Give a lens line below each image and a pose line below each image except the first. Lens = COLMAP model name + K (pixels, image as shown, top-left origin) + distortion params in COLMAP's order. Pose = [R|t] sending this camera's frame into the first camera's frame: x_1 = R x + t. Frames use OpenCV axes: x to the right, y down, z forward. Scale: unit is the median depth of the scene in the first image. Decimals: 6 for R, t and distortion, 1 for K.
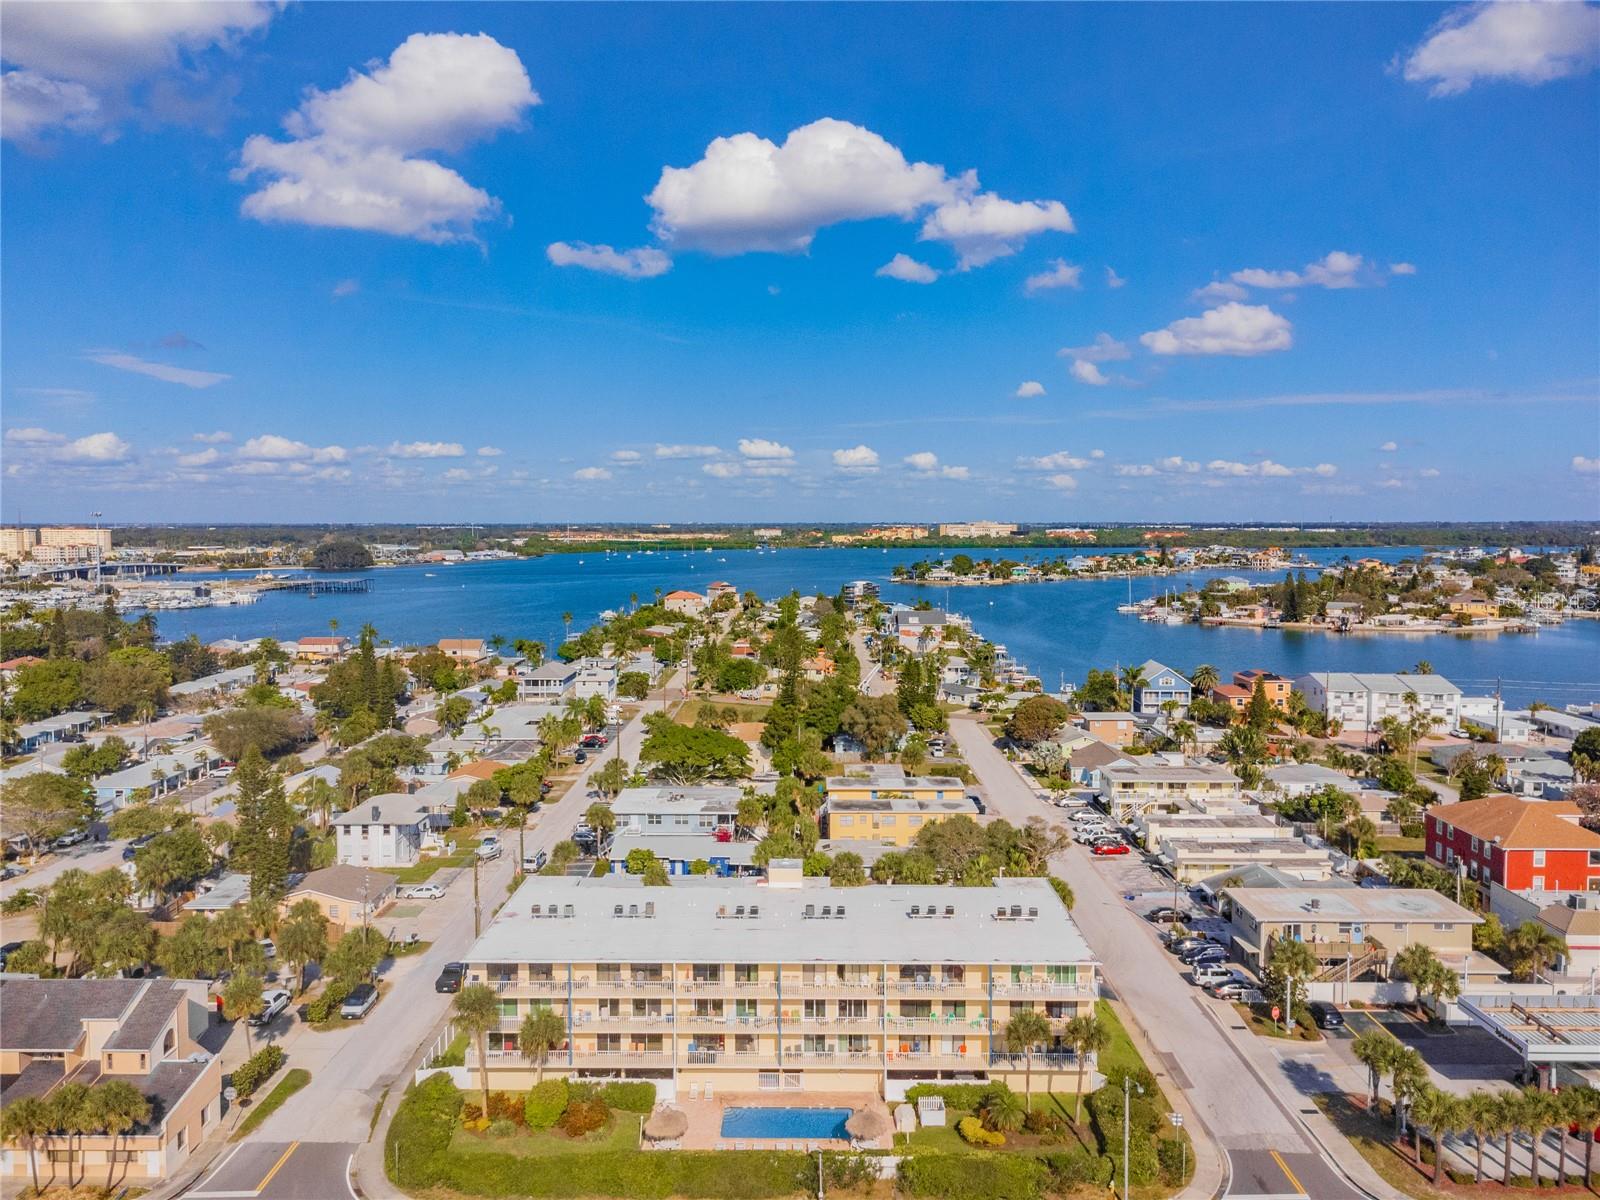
lens RADIAL K [[1196.1, 0, 796.2], [0, 1196.1, 580.8], [0, 0, 1]] dist [0.013891, 0.003094]
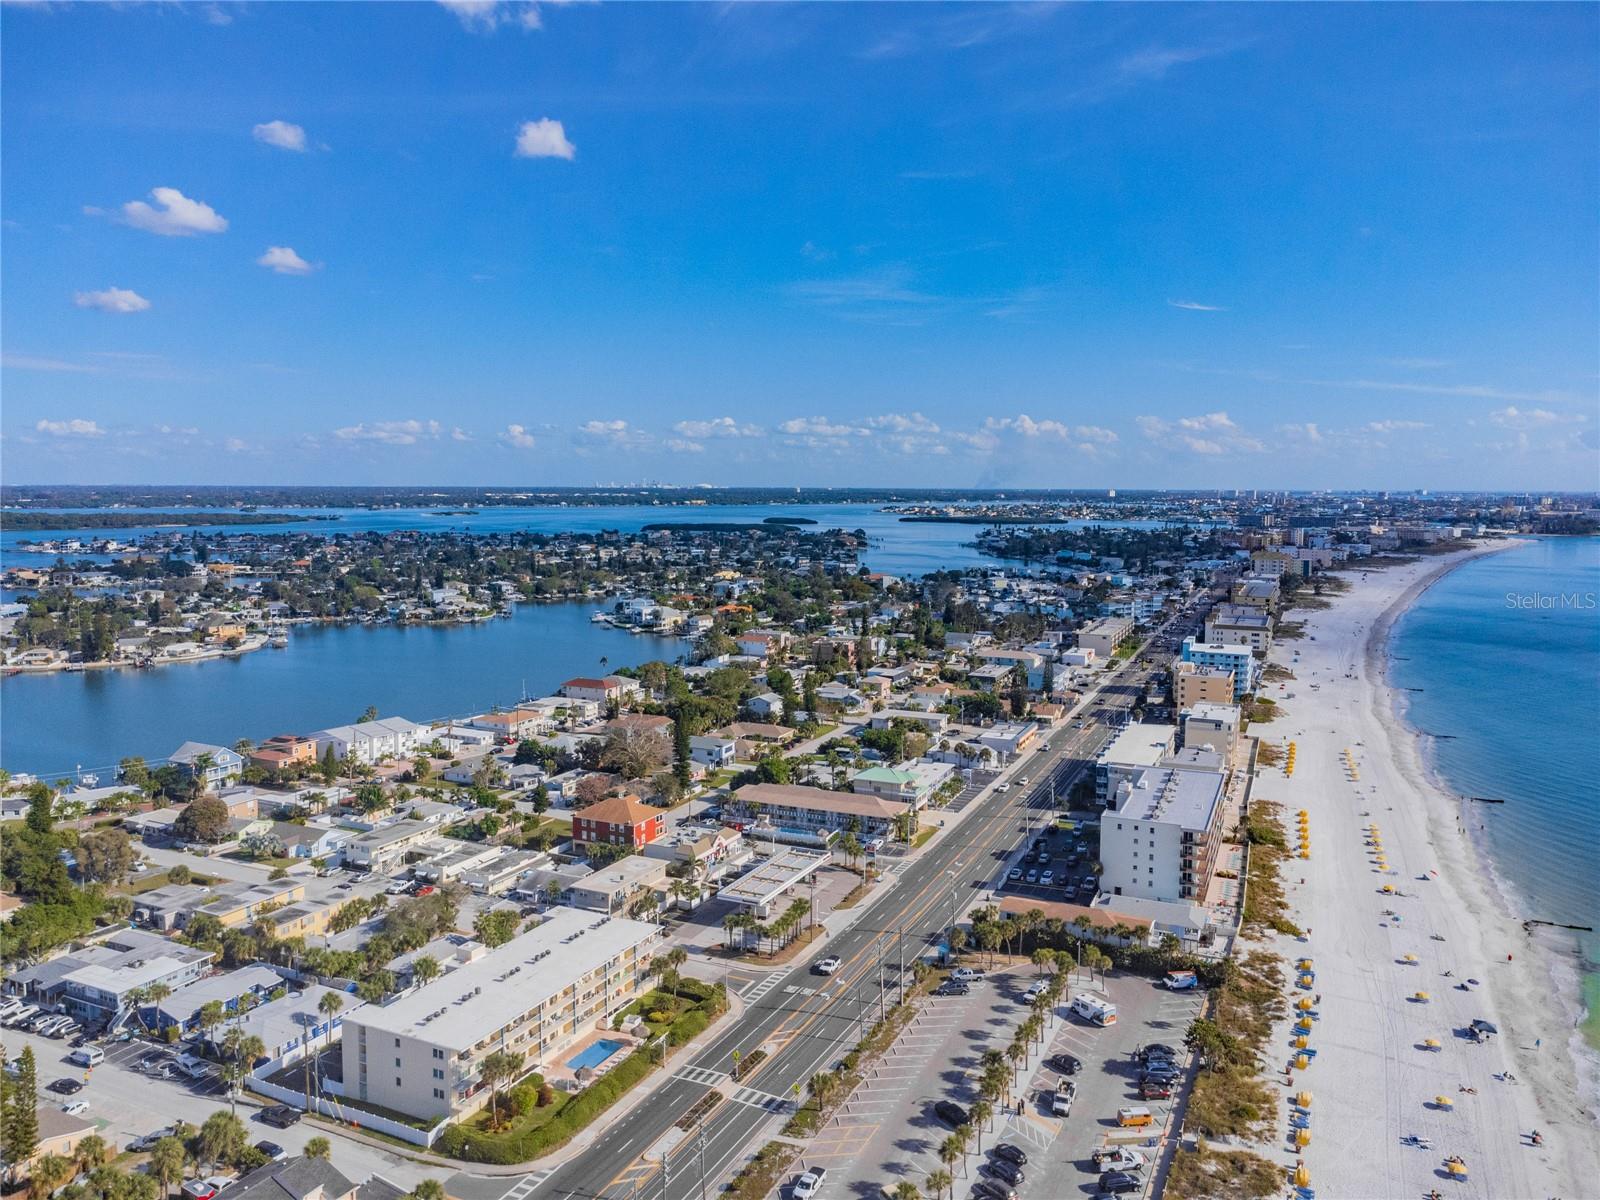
lens RADIAL K [[1183.2, 0, 796.5], [0, 1183.2, 590.4], [0, 0, 1]] dist [0.021828, -0.013479]
pose [[0.424574, -0.078028, 0.902025, -0.843279], [0.039525, 0.996927, 0.067633, -0.235247], [-0.904530, 0.006937, 0.426353, -0.083289]]
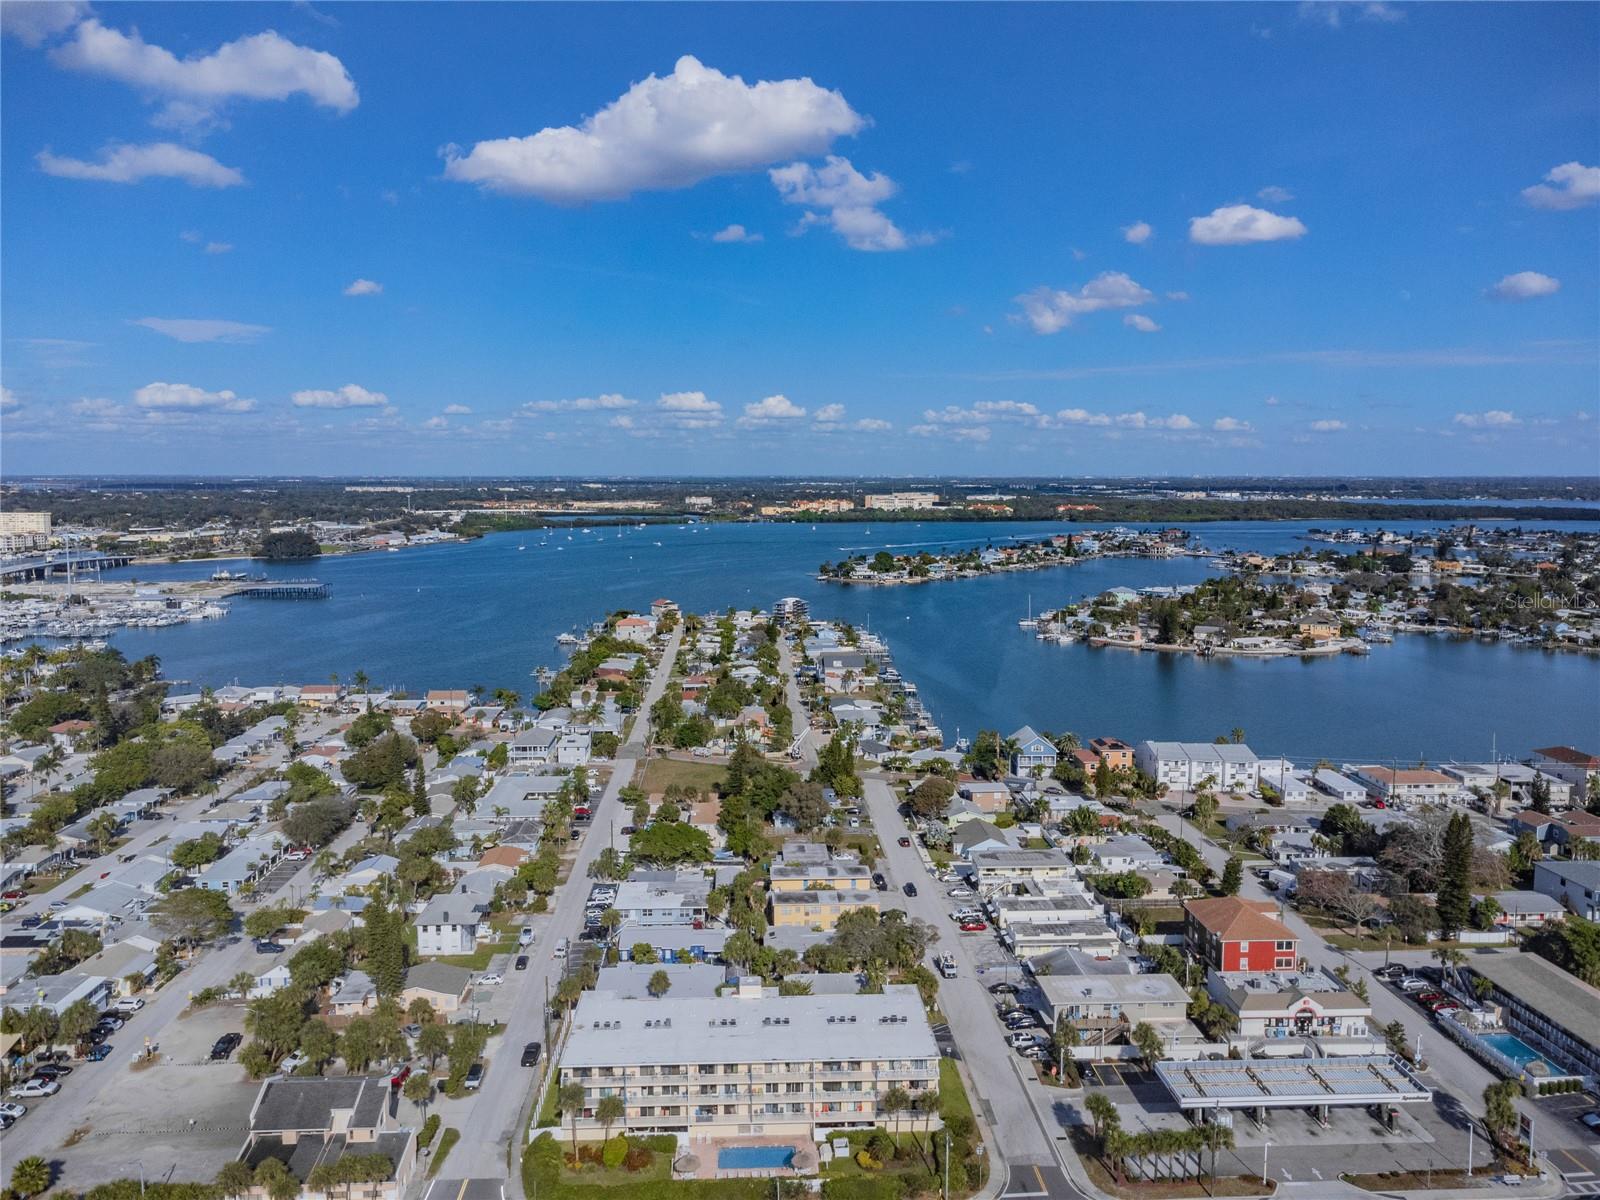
lens RADIAL K [[1179.4, 0, 794.3], [0, 1179.4, 602.2], [0, 0, 1]] dist [0.014878, 0.001821]
pose [[0.998285, -0.005857, 0.058249, -0.025029], [0.002323, 0.998162, 0.060554, -0.230569], [-0.058497, -0.060315, 0.996464, -0.332612]]
